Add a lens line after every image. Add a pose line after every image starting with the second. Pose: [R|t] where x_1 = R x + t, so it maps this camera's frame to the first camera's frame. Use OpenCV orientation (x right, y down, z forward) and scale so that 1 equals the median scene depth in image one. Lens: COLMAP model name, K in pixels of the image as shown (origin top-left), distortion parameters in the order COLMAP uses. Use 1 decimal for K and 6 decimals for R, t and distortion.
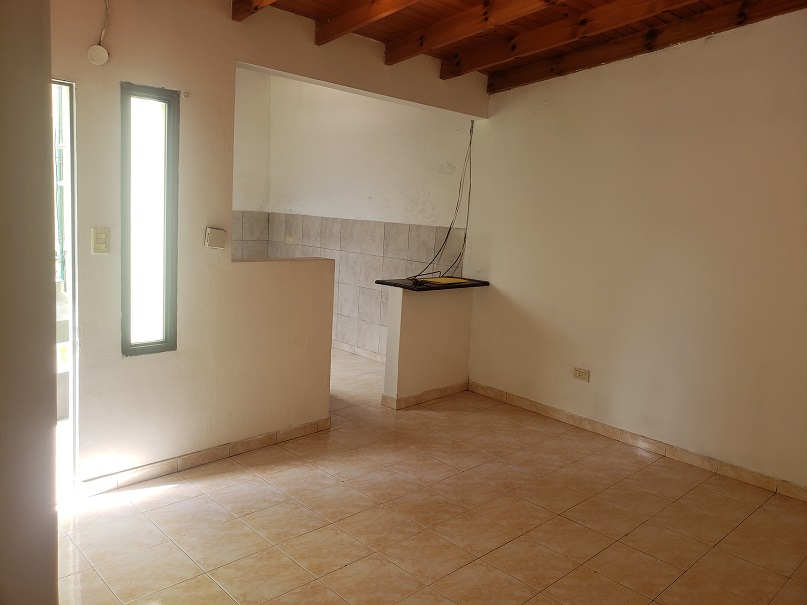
lens RADIAL K [[628.6, 0, 403.8], [0, 628.6, 296.9], [0, 0, 1]] dist [-0.011388, 0.031965]
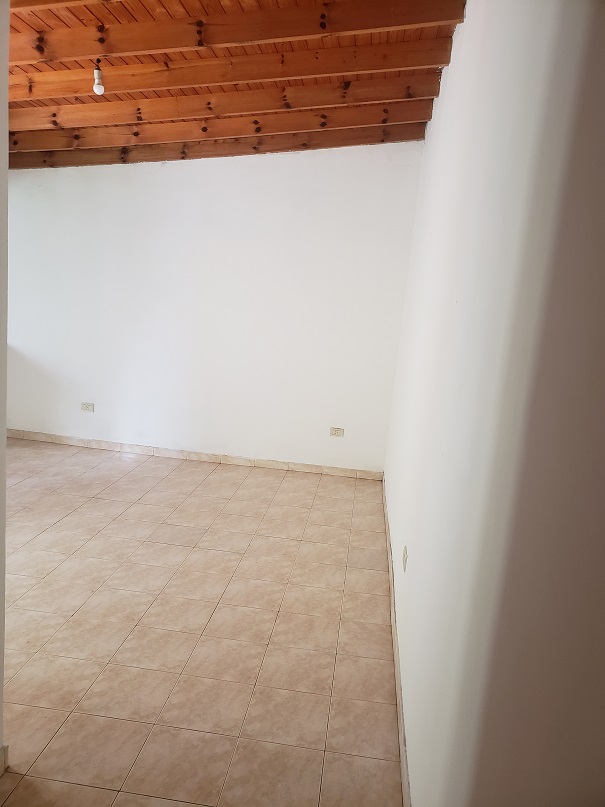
lens RADIAL K [[628.6, 0, 302.5], [0, 628.6, 403.5], [0, 0, 1]] dist [-0.011388, 0.031965]
pose [[0.776329, -0.092011, 0.623576, -0.218470], [0.040639, 0.994537, 0.096154, 0.011215], [-0.629016, -0.049306, 0.775827, -0.346489]]
